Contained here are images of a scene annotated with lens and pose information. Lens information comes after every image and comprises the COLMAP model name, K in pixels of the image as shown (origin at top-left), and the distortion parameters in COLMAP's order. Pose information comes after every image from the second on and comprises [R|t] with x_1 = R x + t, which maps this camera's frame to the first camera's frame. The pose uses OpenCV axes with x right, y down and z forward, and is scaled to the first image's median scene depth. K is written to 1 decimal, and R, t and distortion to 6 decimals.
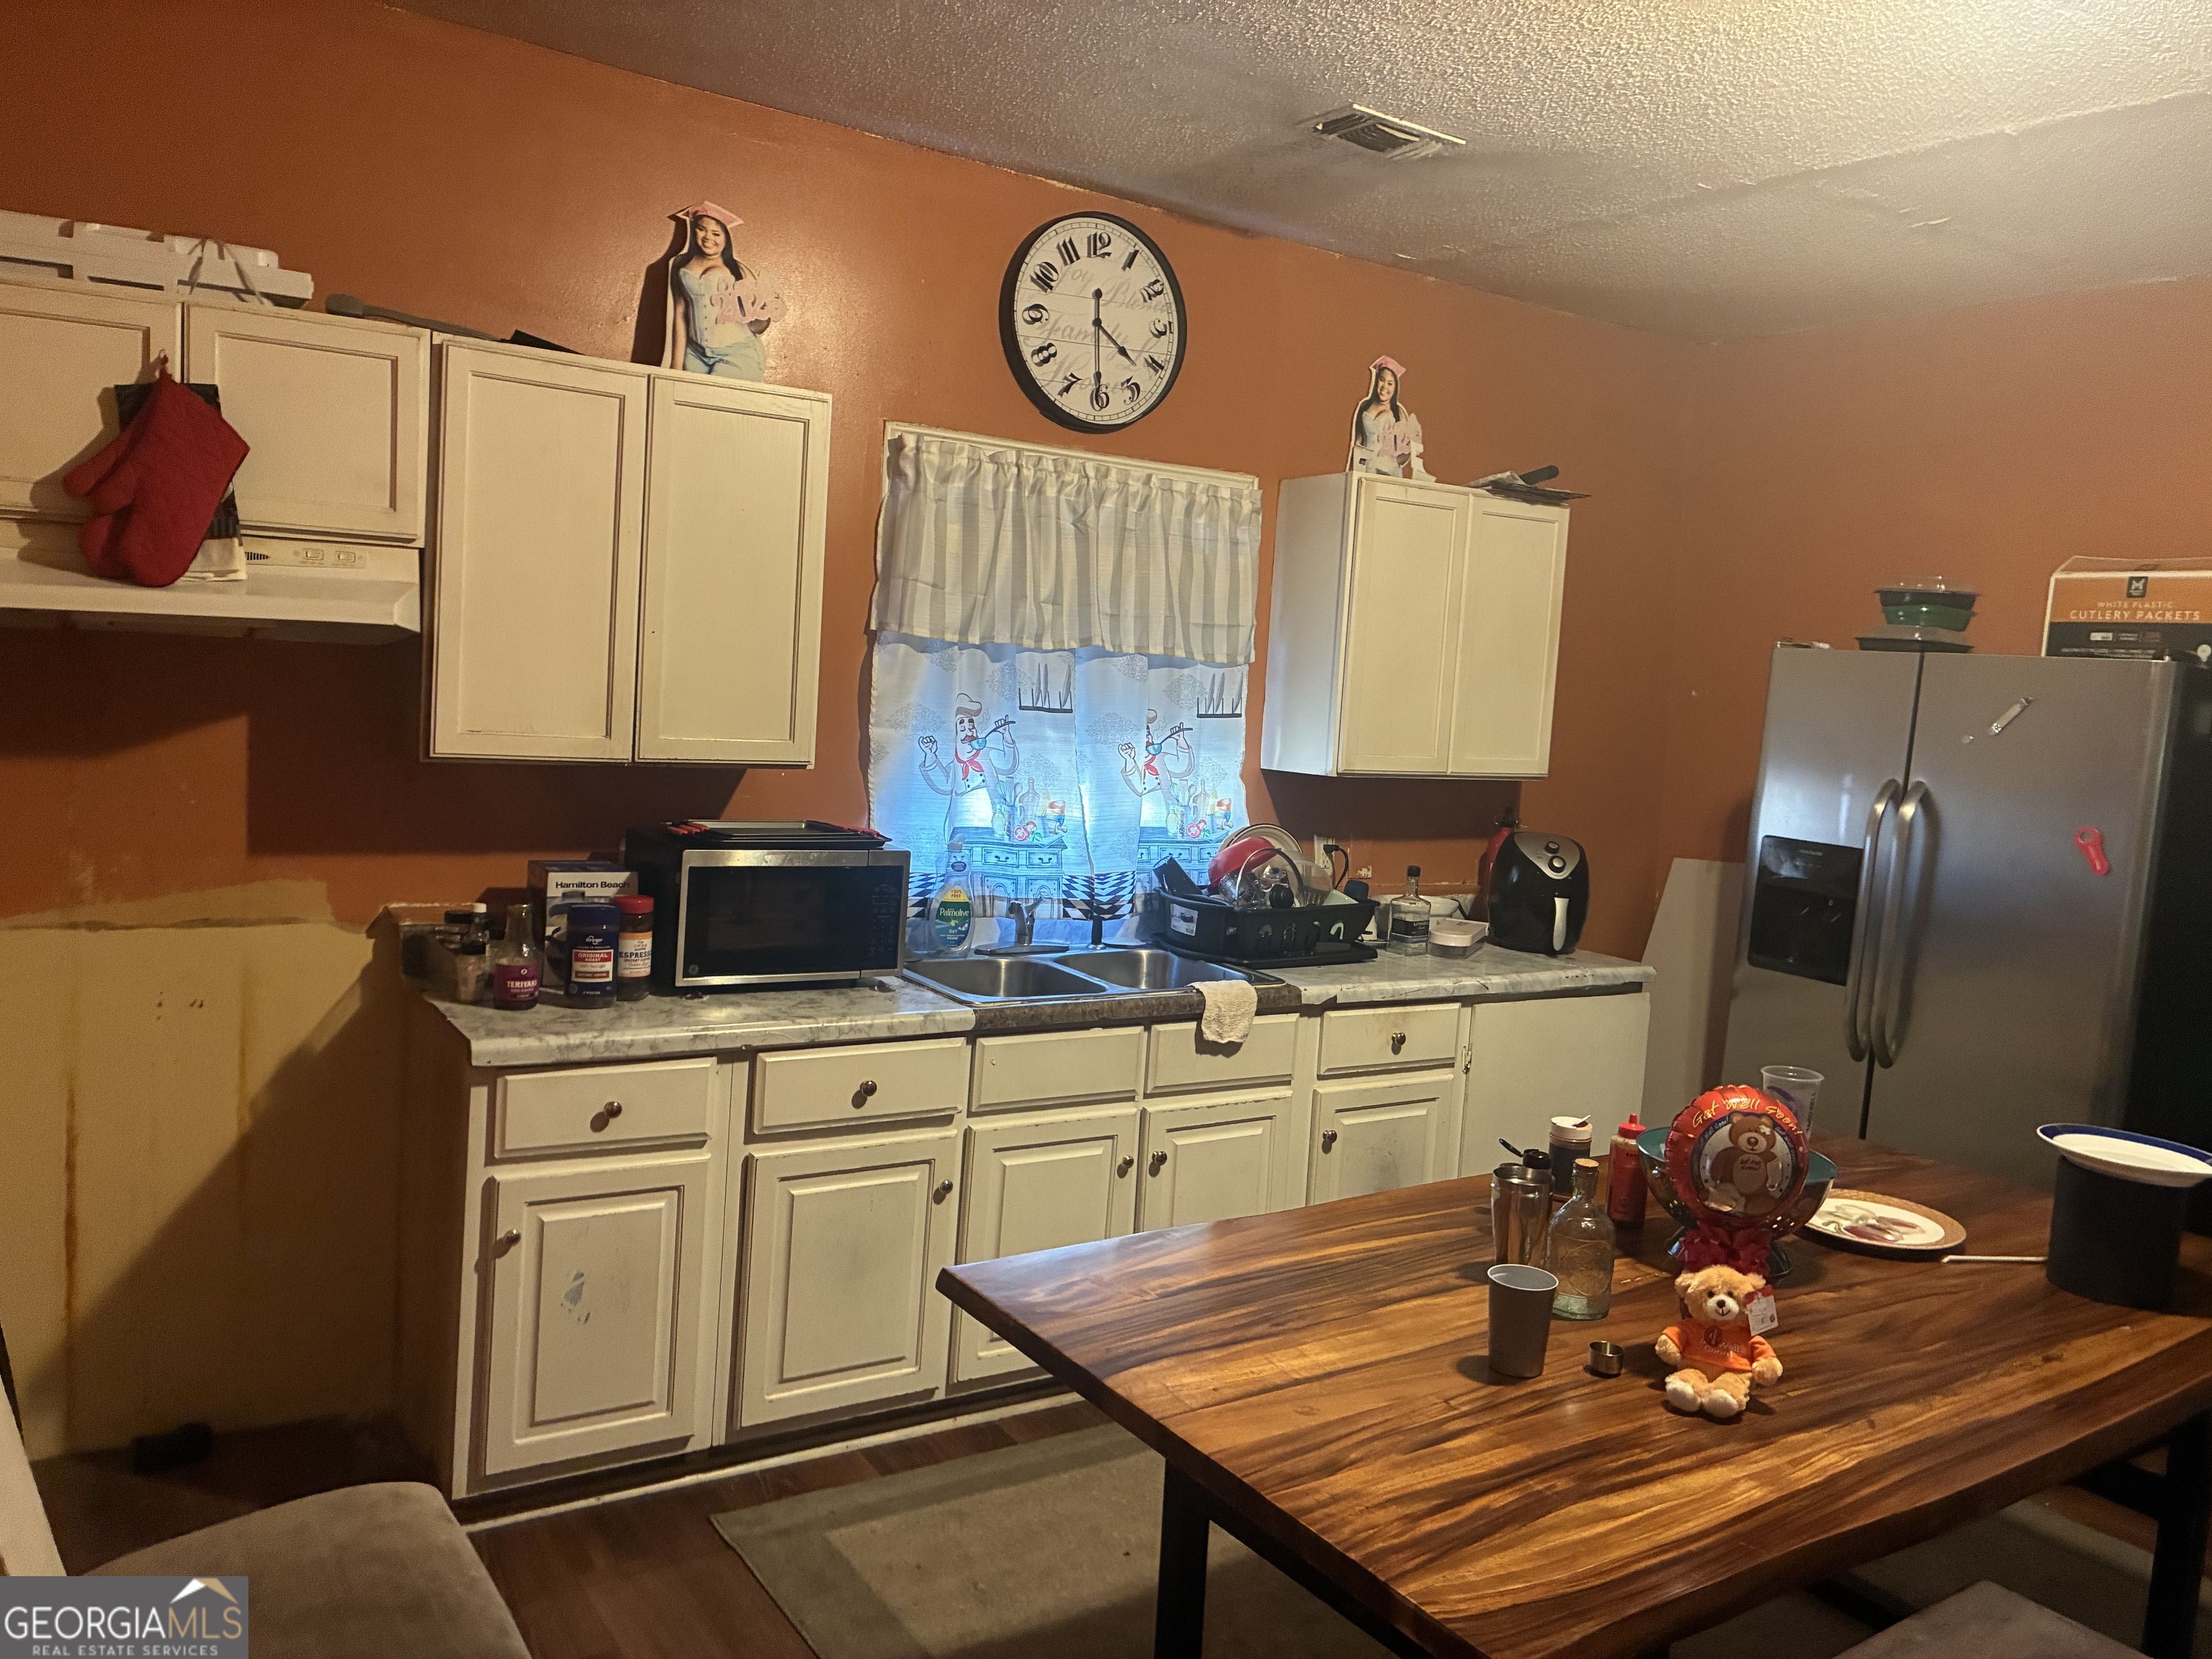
lens RADIAL K [[1675.9, 0, 1123.6], [0, 1675.9, 813.3], [0, 0, 1]] dist [0.022460, -0.008067]
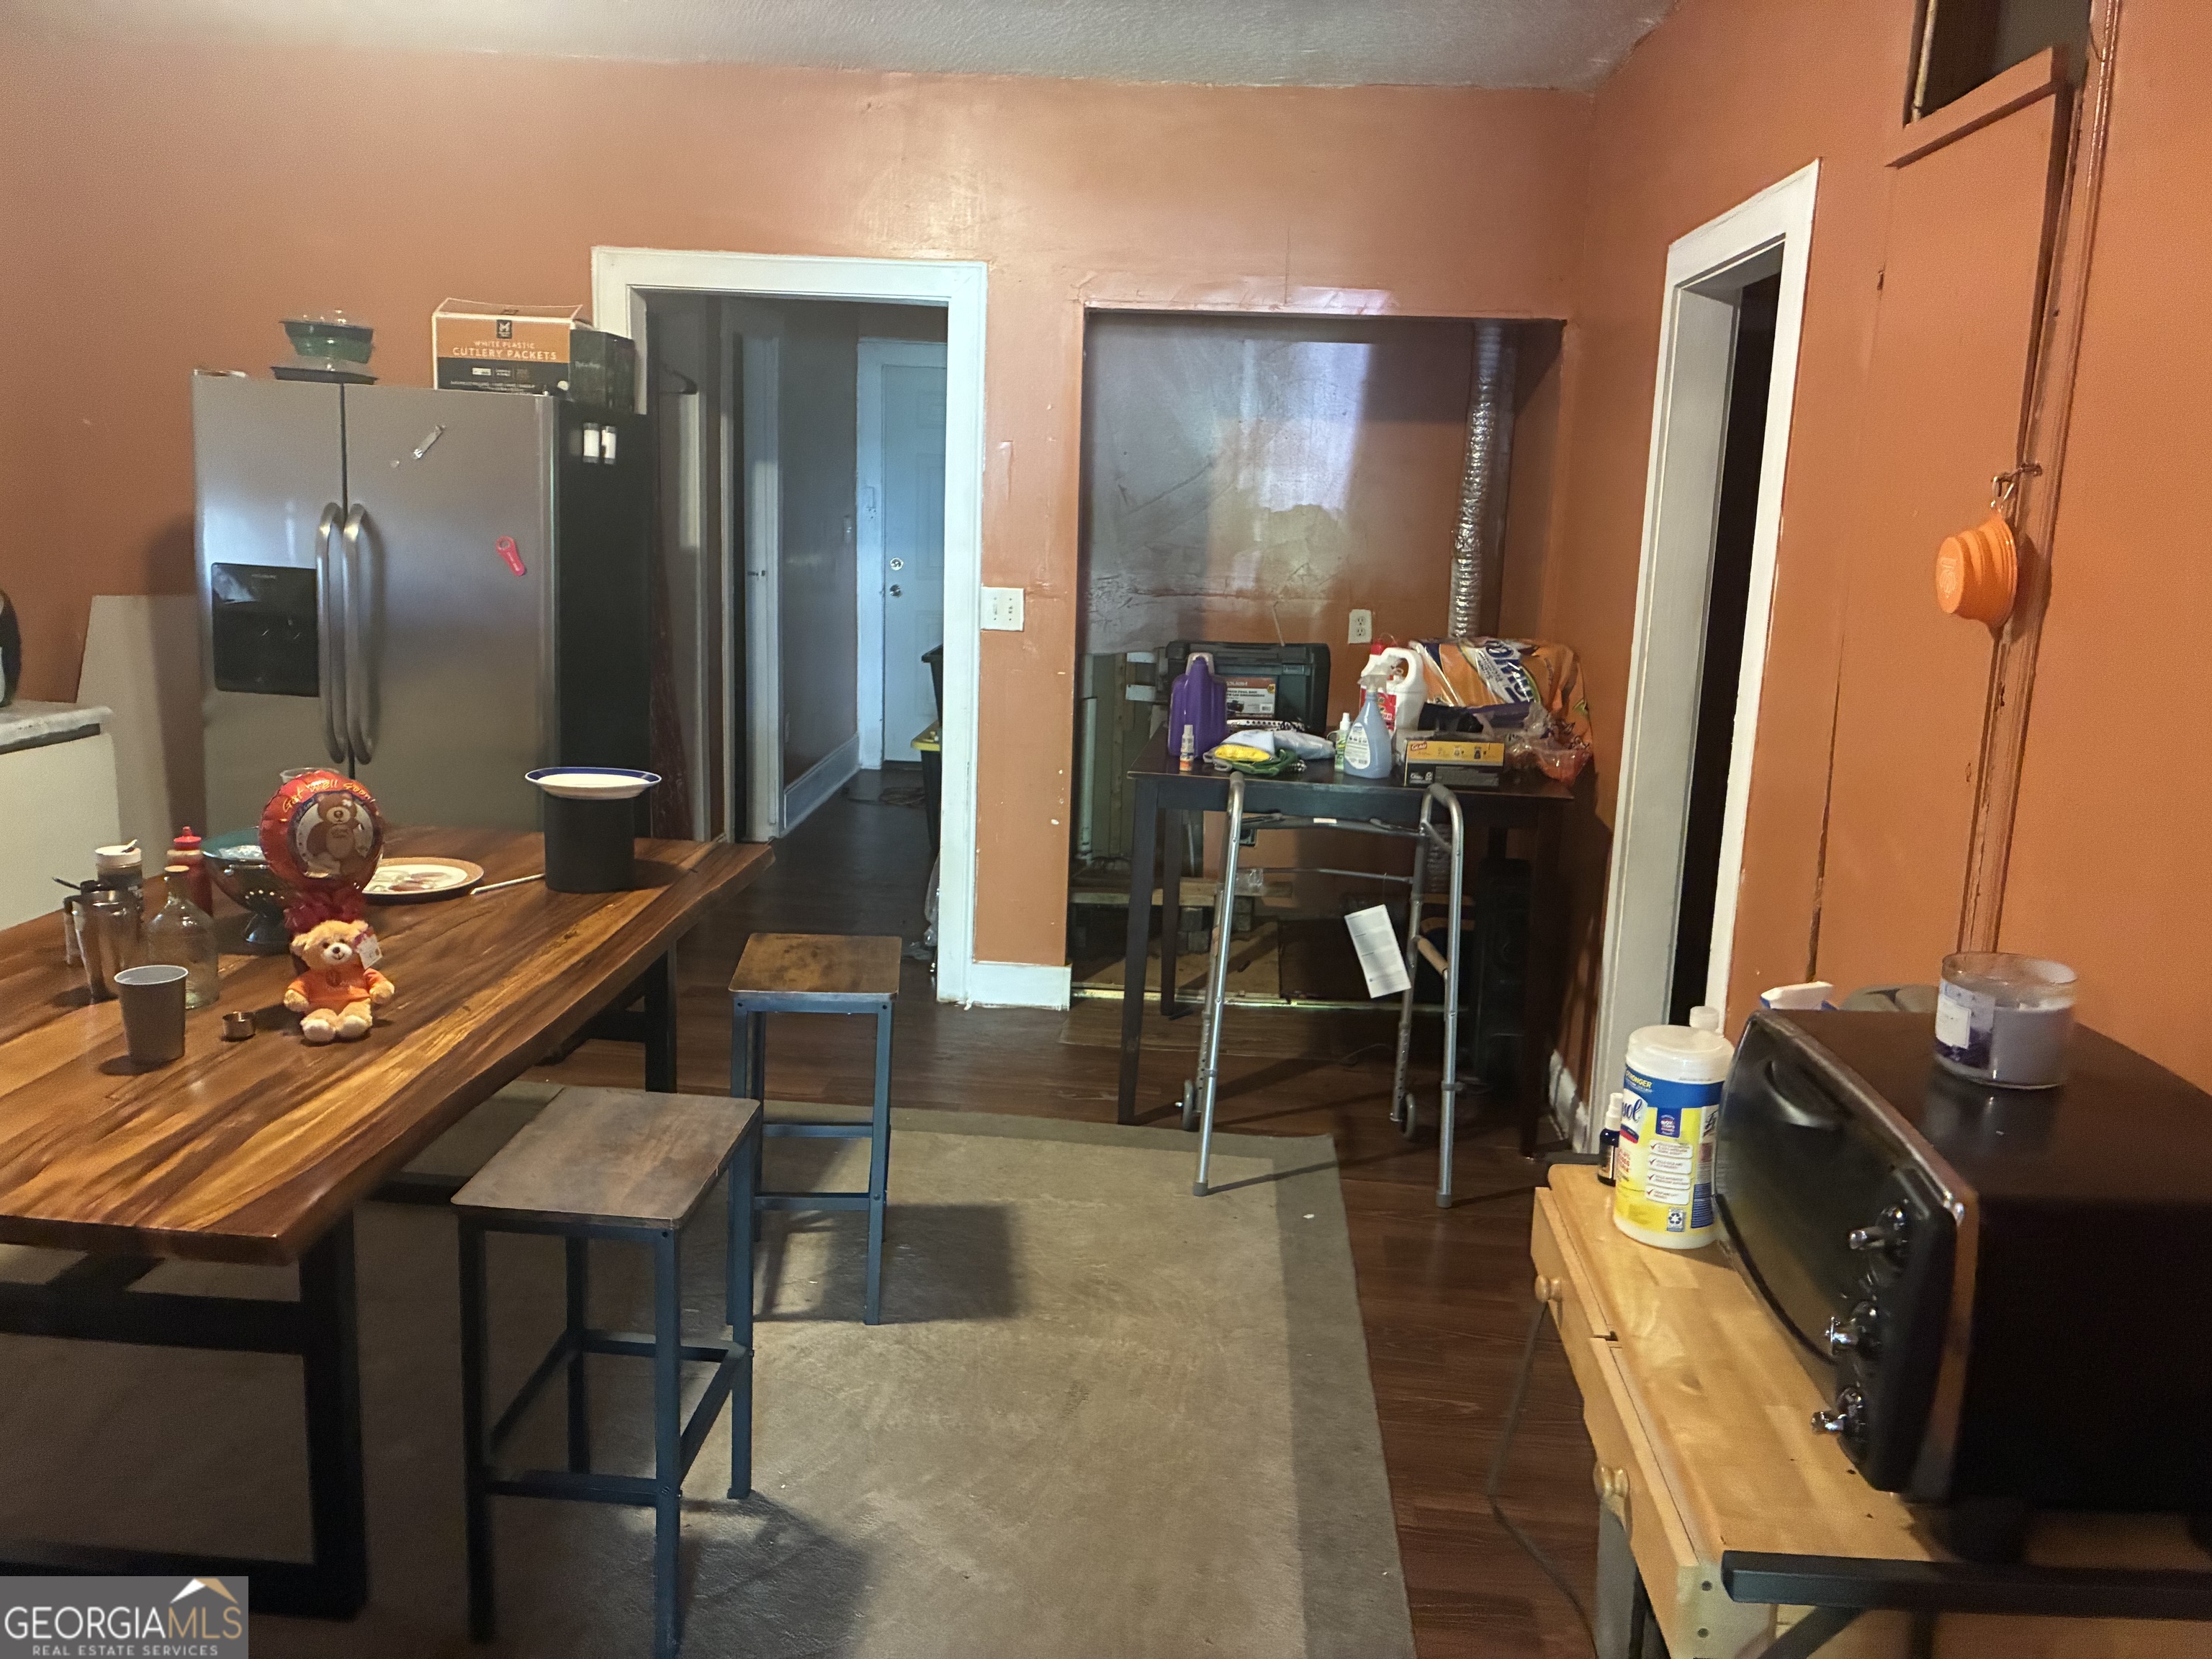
lens RADIAL K [[1675.9, 0, 1123.6], [0, 1675.9, 813.3], [0, 0, 1]] dist [0.022460, -0.008067]
pose [[0.610785, -0.184137, 0.770088, -0.200381], [0.058802, 0.980446, 0.187798, 0.004083], [-0.789610, -0.069421, 0.609669, -0.158963]]
